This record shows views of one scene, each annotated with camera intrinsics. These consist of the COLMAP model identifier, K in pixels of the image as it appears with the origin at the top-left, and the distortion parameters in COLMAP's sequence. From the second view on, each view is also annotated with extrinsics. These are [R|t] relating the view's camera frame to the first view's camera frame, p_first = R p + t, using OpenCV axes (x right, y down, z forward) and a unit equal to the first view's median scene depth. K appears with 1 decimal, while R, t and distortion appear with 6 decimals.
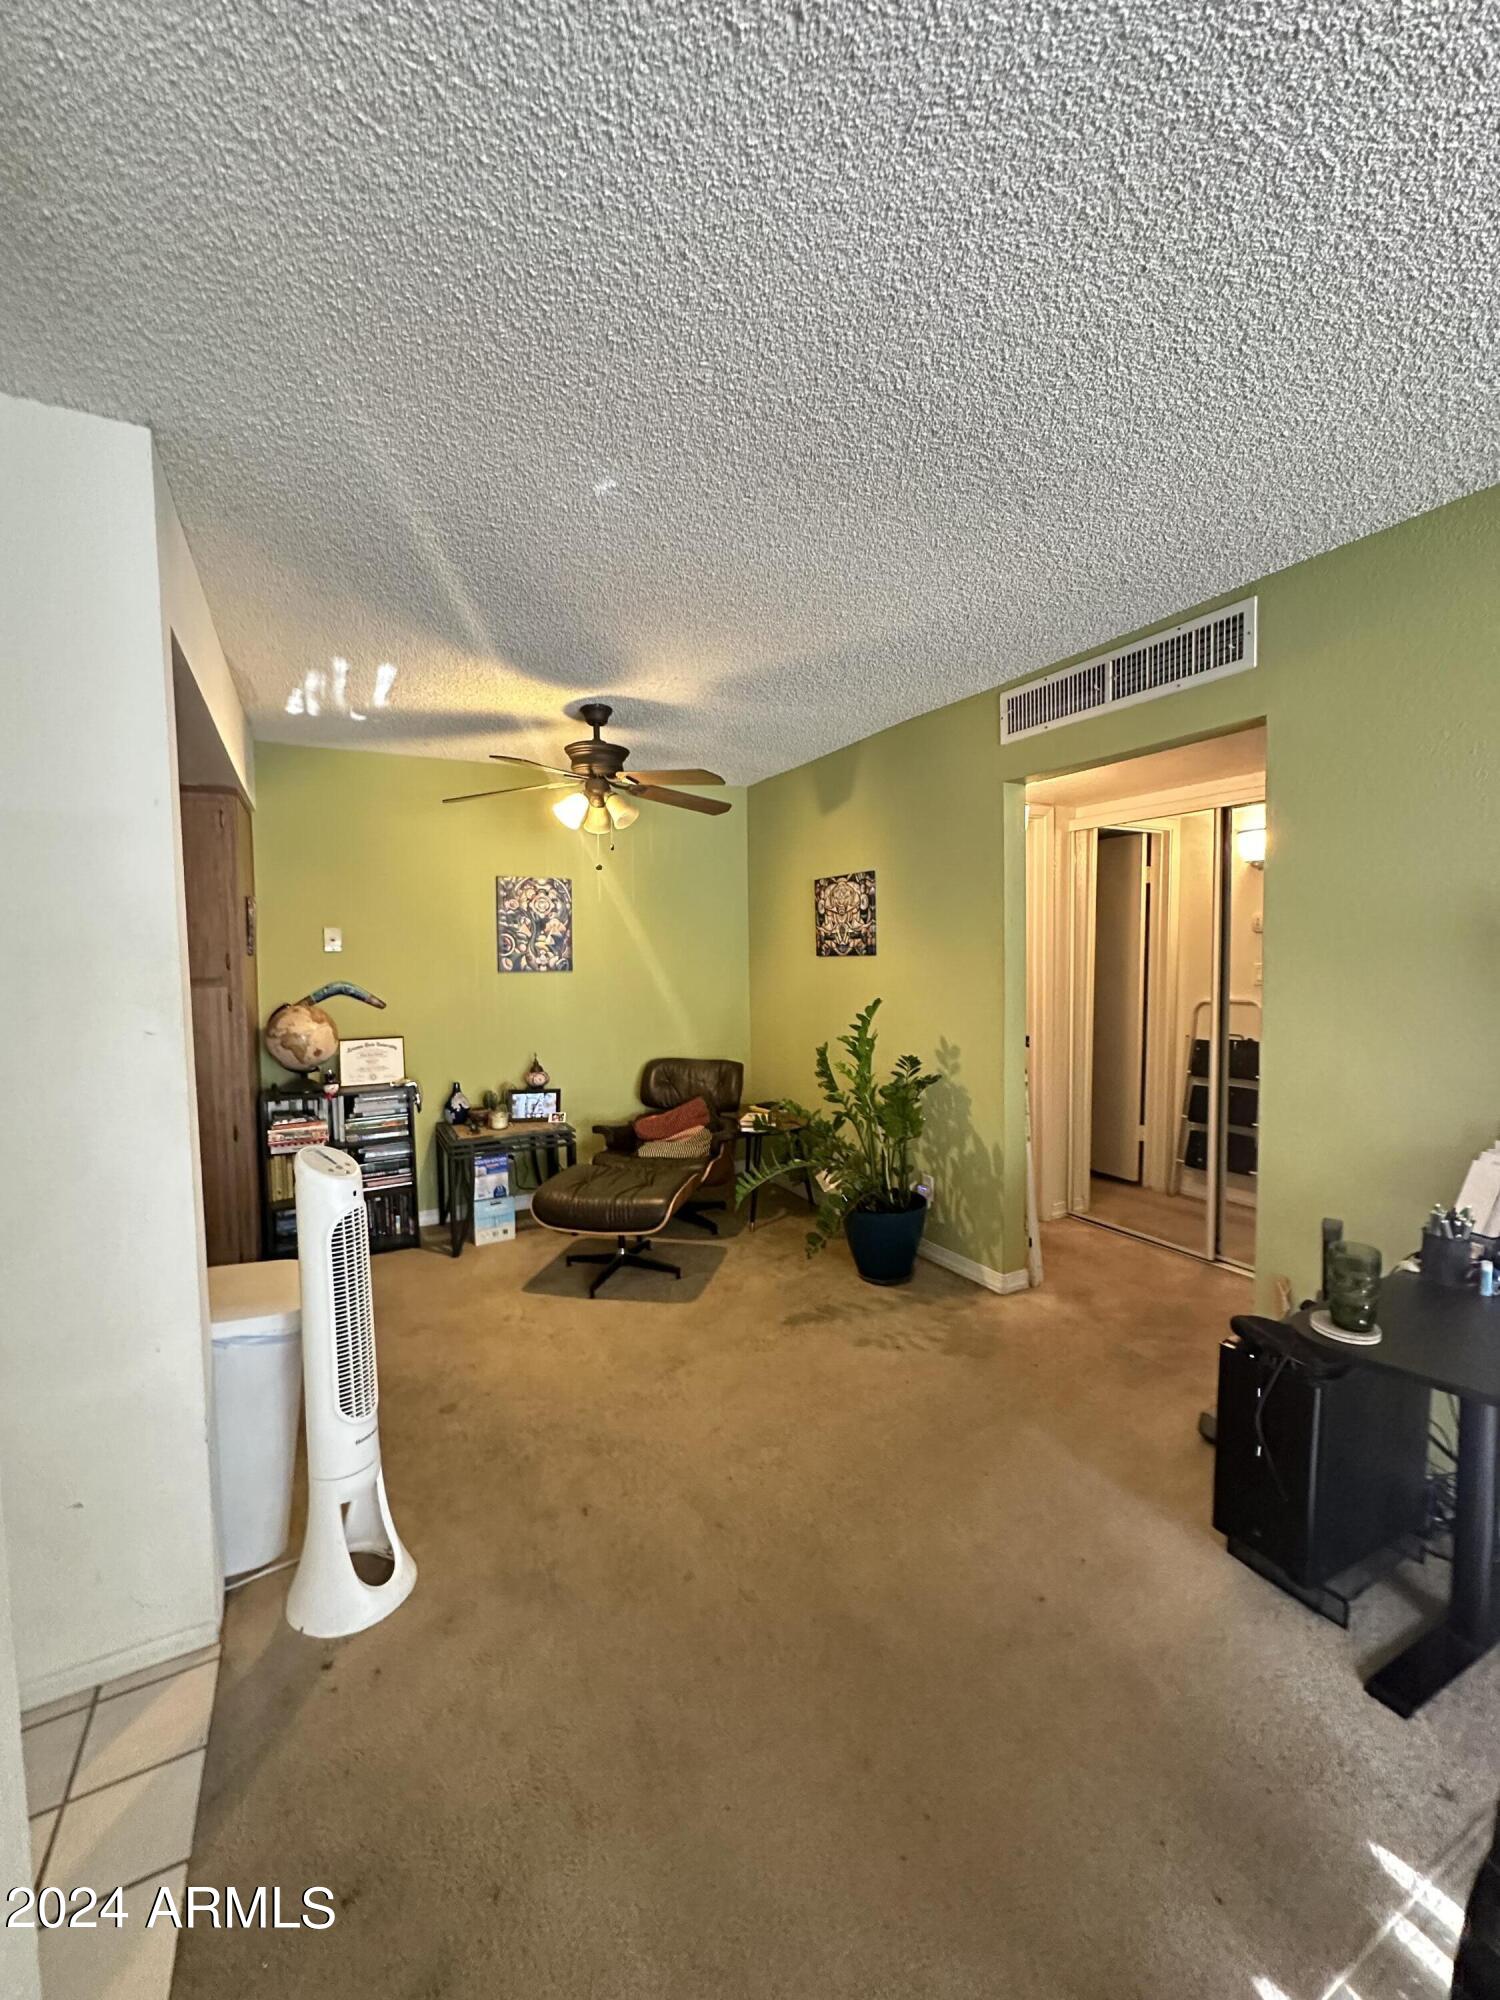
lens RADIAL K [[802.1, 0, 750.0], [0, 802.1, 1003.1], [0, 0, 1]] dist [-0.000662, -0.000974]
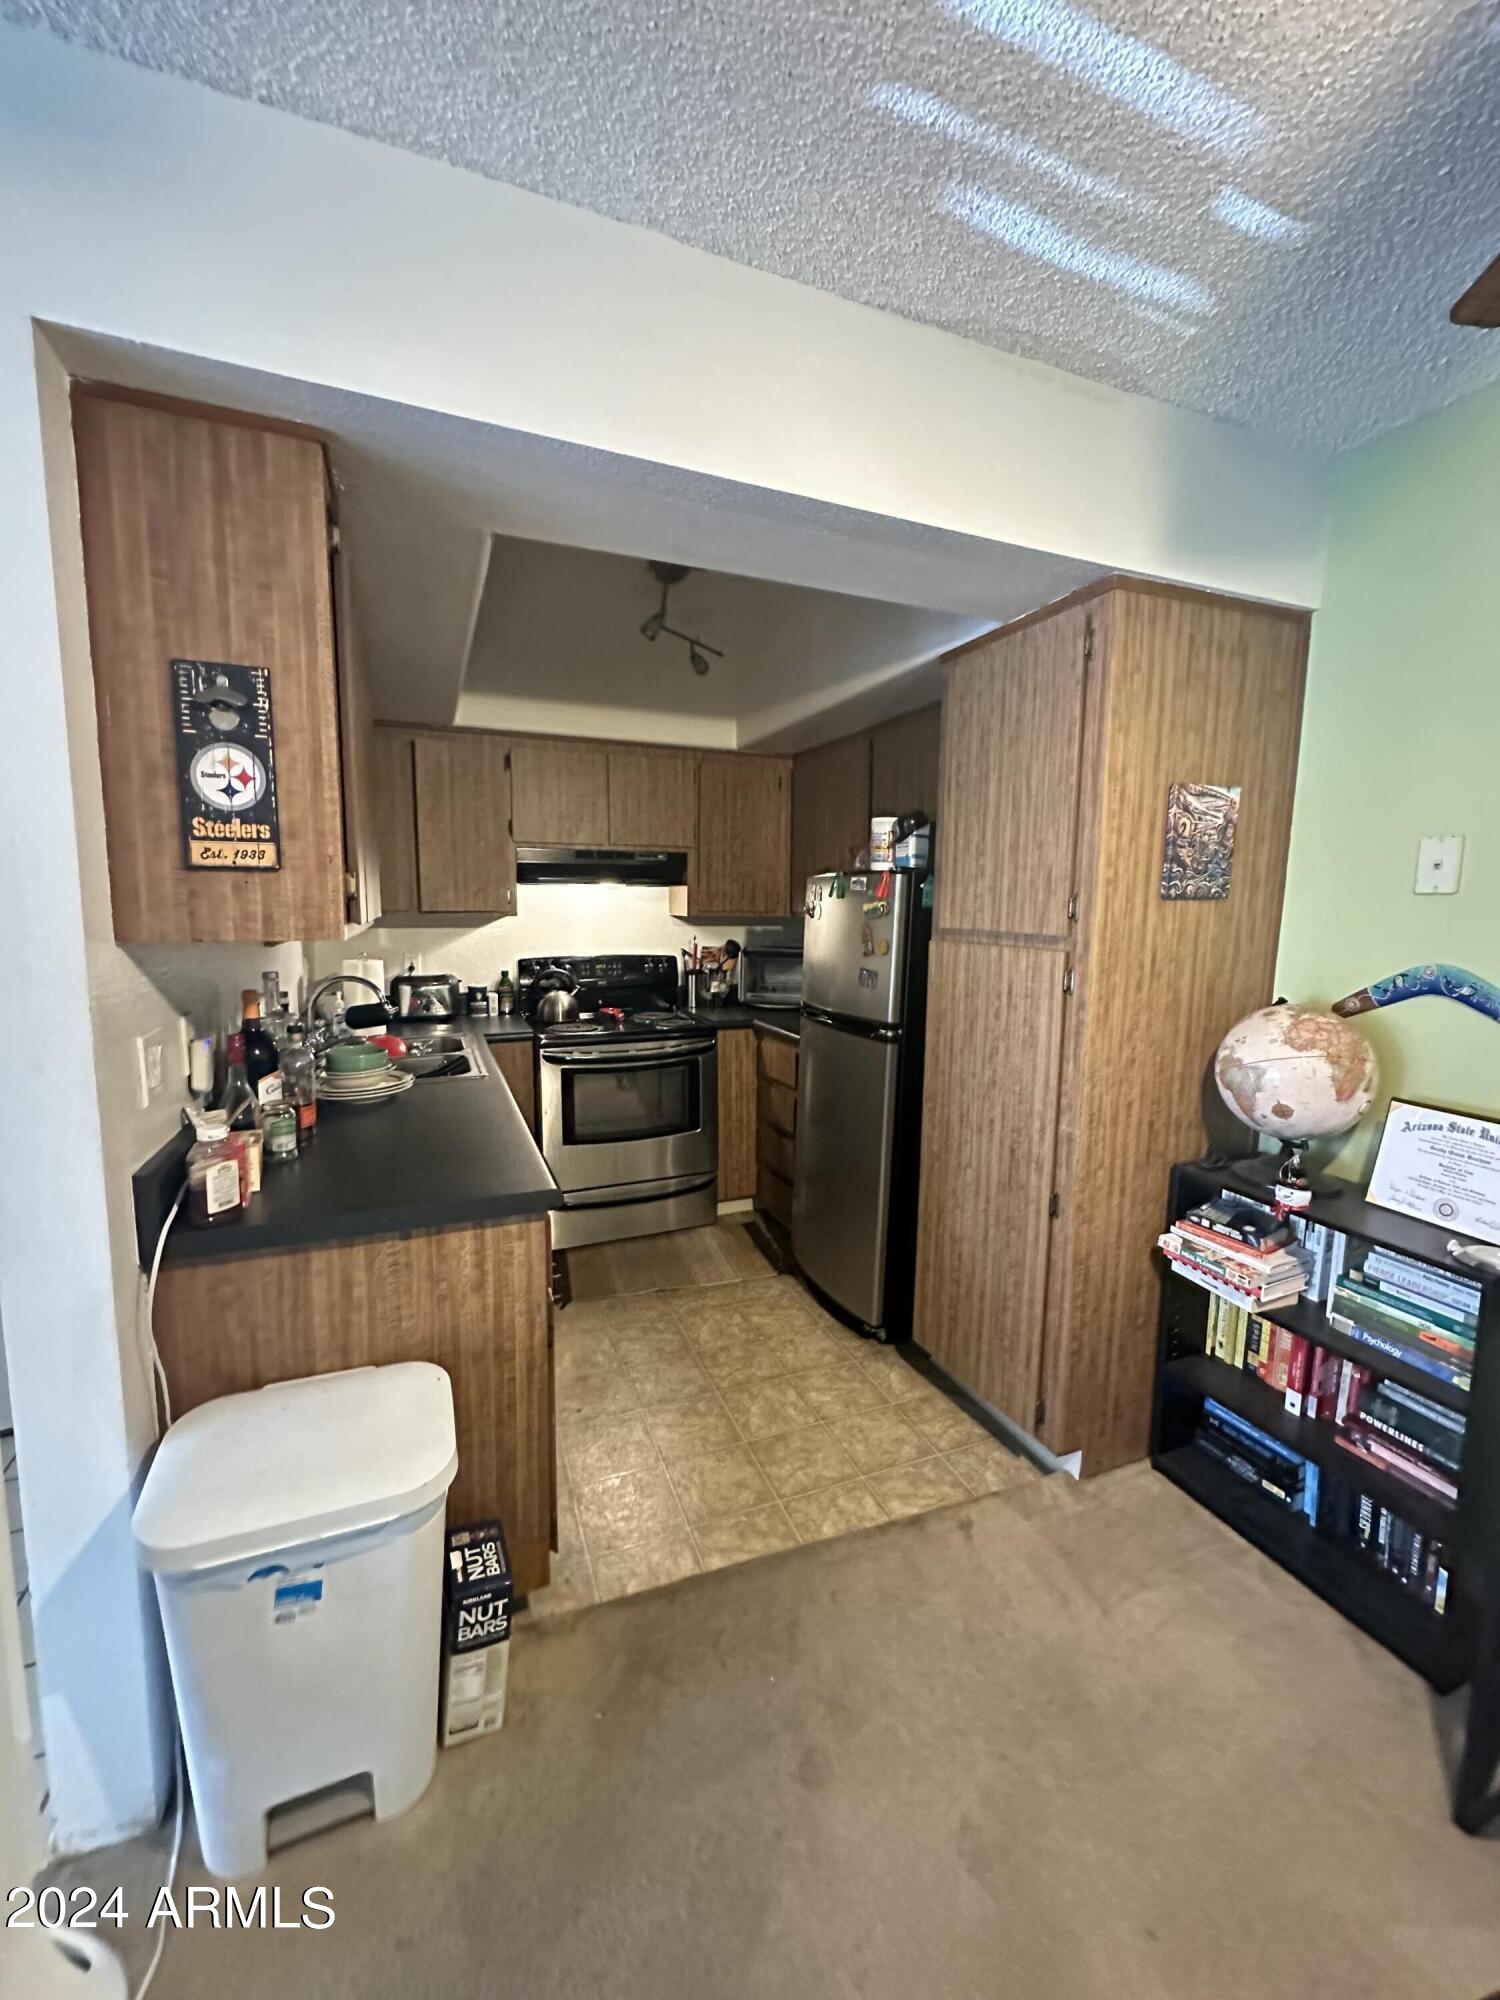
lens RADIAL K [[802.1, 0, 749.6], [0, 802.1, 1002.4], [0, 0, 1]] dist [-0.000662, -0.000974]
pose [[-0.092500, 0.136607, -0.986297, -0.058993], [-0.071640, 0.987064, 0.143432, -0.044599], [0.993132, 0.083926, -0.081517, 0.724961]]
